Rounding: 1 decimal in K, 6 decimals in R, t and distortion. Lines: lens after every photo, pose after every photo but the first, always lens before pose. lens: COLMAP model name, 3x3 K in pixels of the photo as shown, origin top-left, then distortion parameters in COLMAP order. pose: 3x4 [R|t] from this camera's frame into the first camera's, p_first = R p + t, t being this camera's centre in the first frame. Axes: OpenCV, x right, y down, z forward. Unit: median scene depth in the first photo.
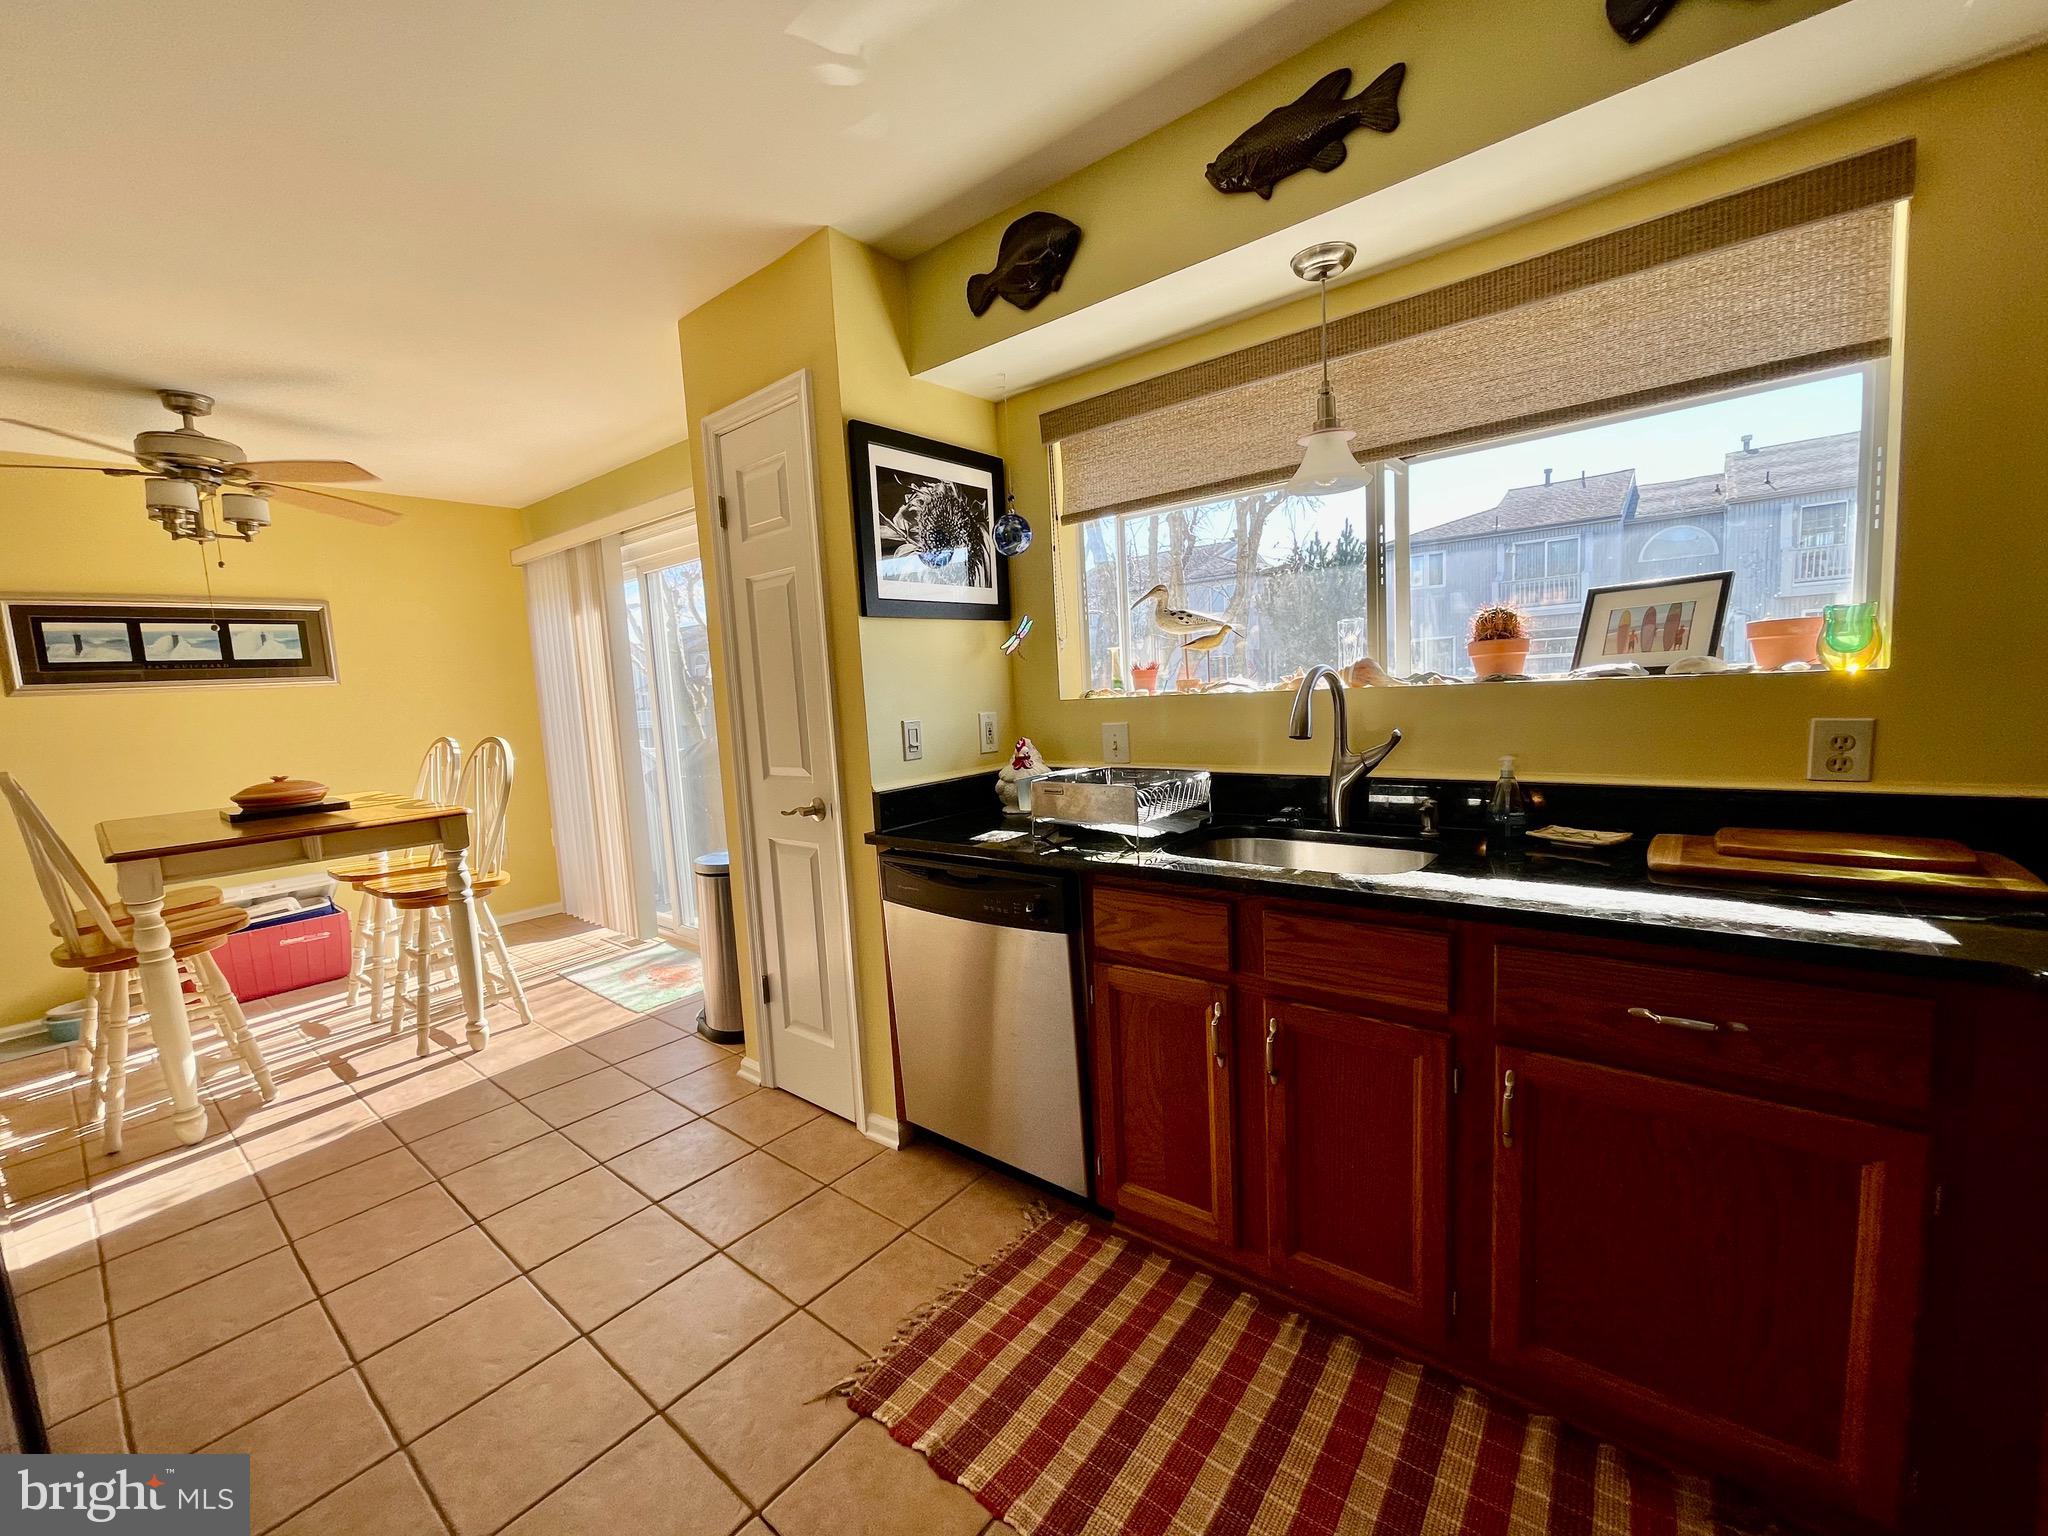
lens RADIAL K [[825.8, 0, 1014.7], [0, 825.8, 770.8], [0, 0, 1]] dist [-0.006143, -0.000064]
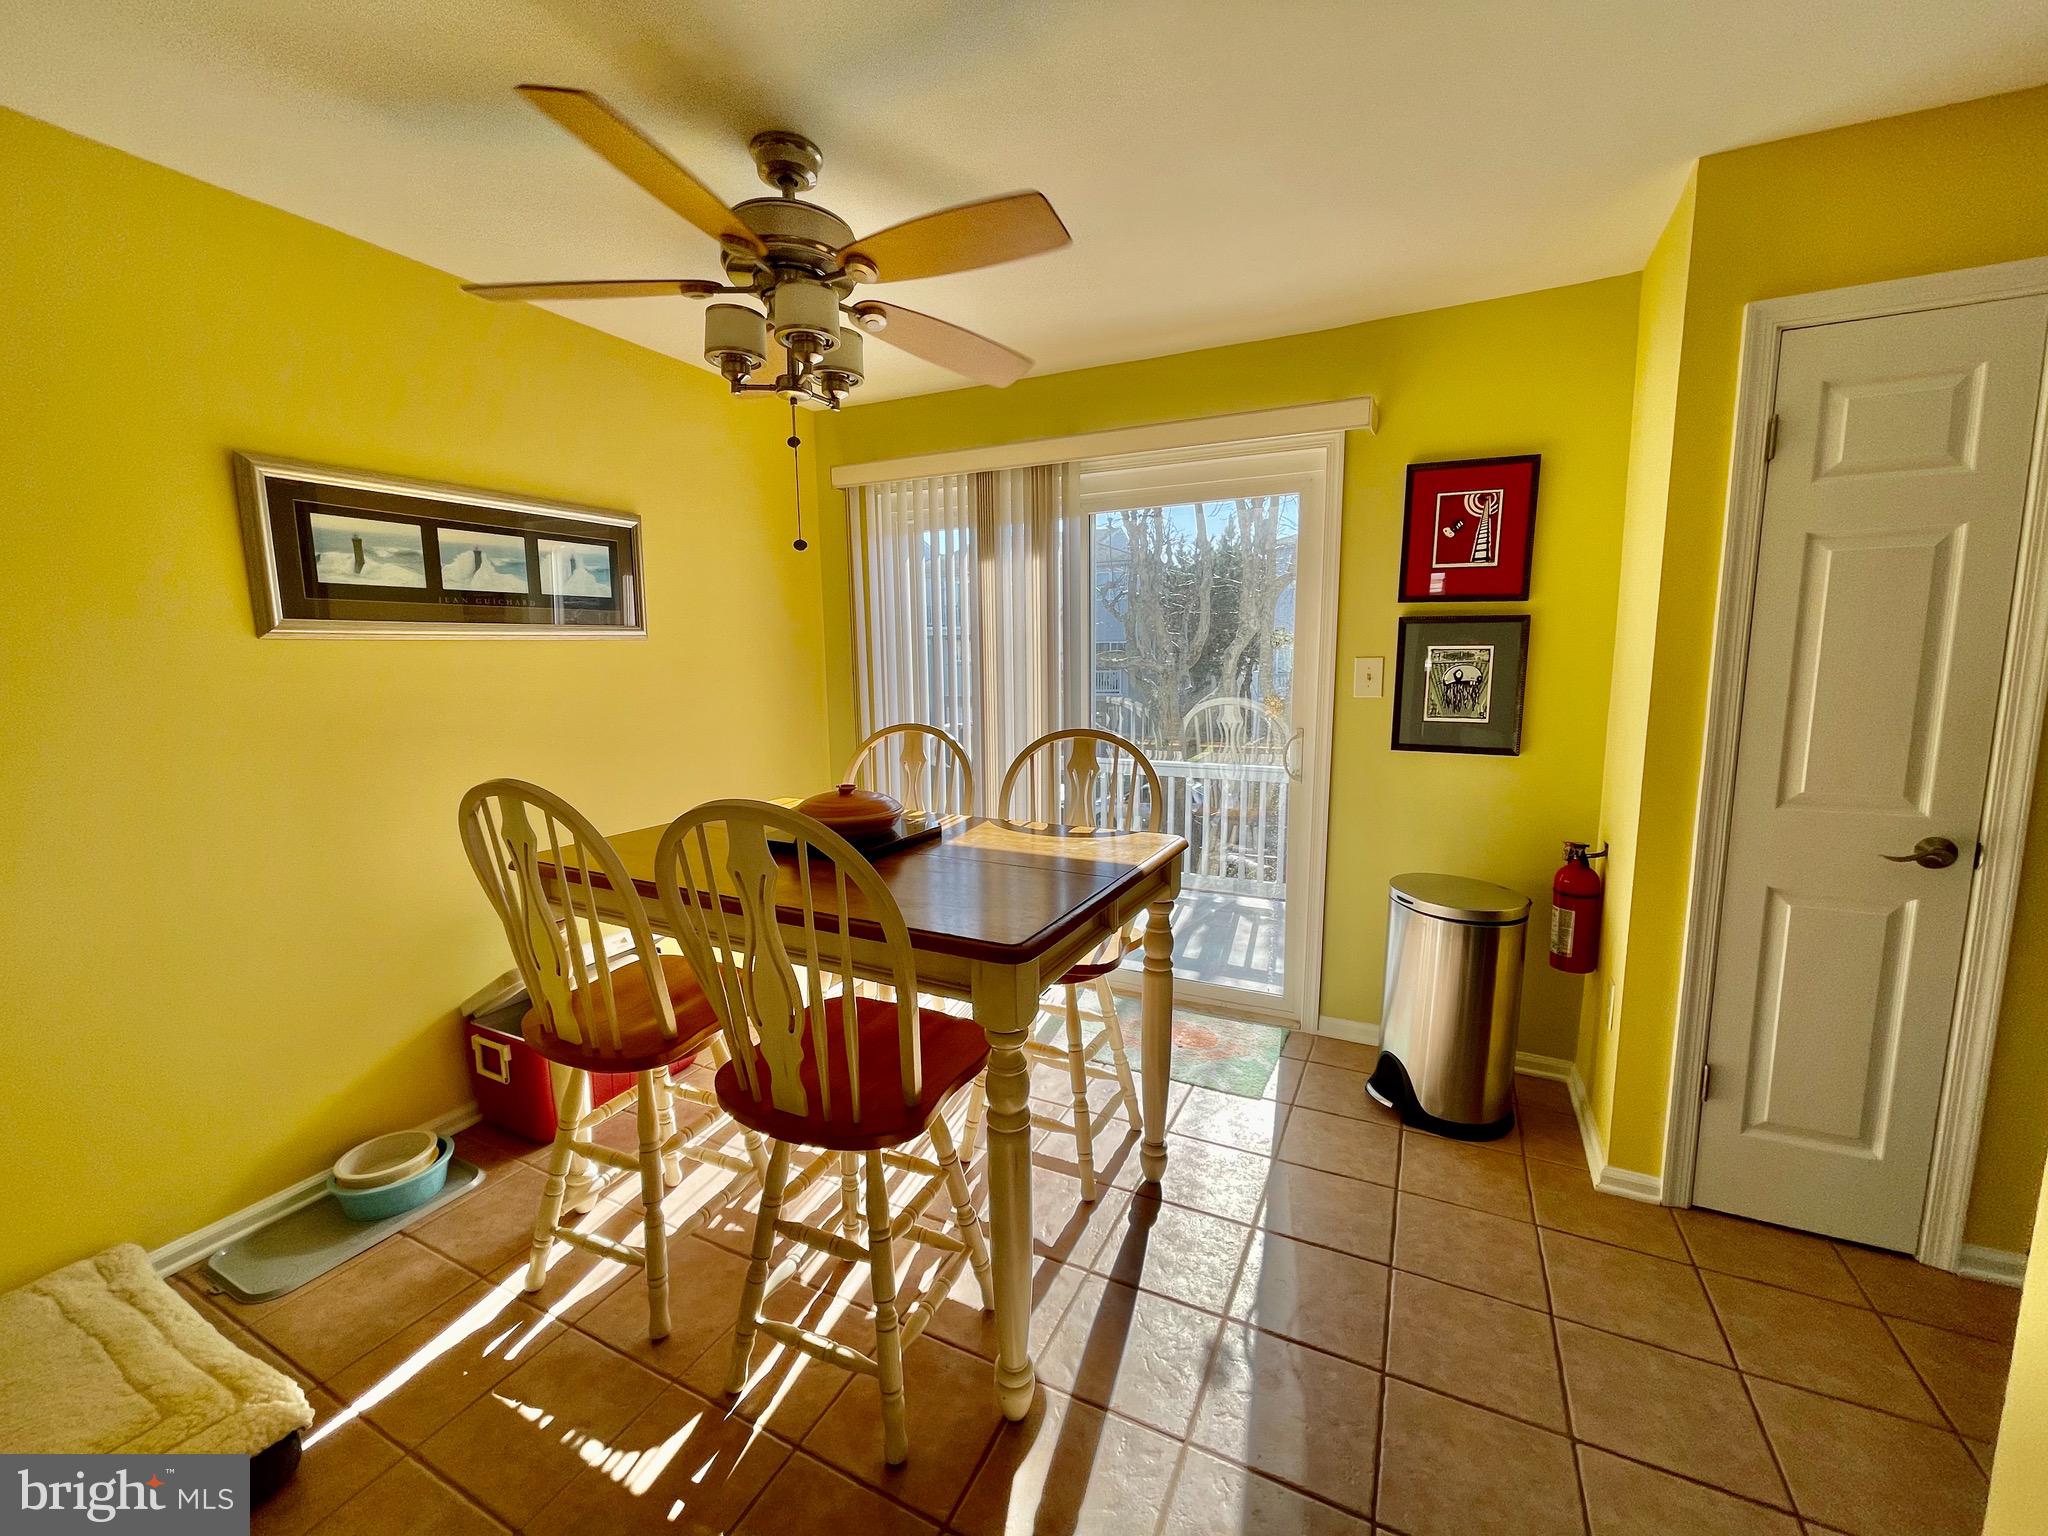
lens RADIAL K [[825.8, 0, 1014.7], [0, 825.8, 770.8], [0, 0, 1]] dist [-0.006143, -0.000064]
pose [[0.975357, 0.011327, 0.220340, -0.784980], [-0.017471, 0.999510, 0.025954, -0.020907], [-0.219938, -0.029164, 0.975078, 0.298941]]
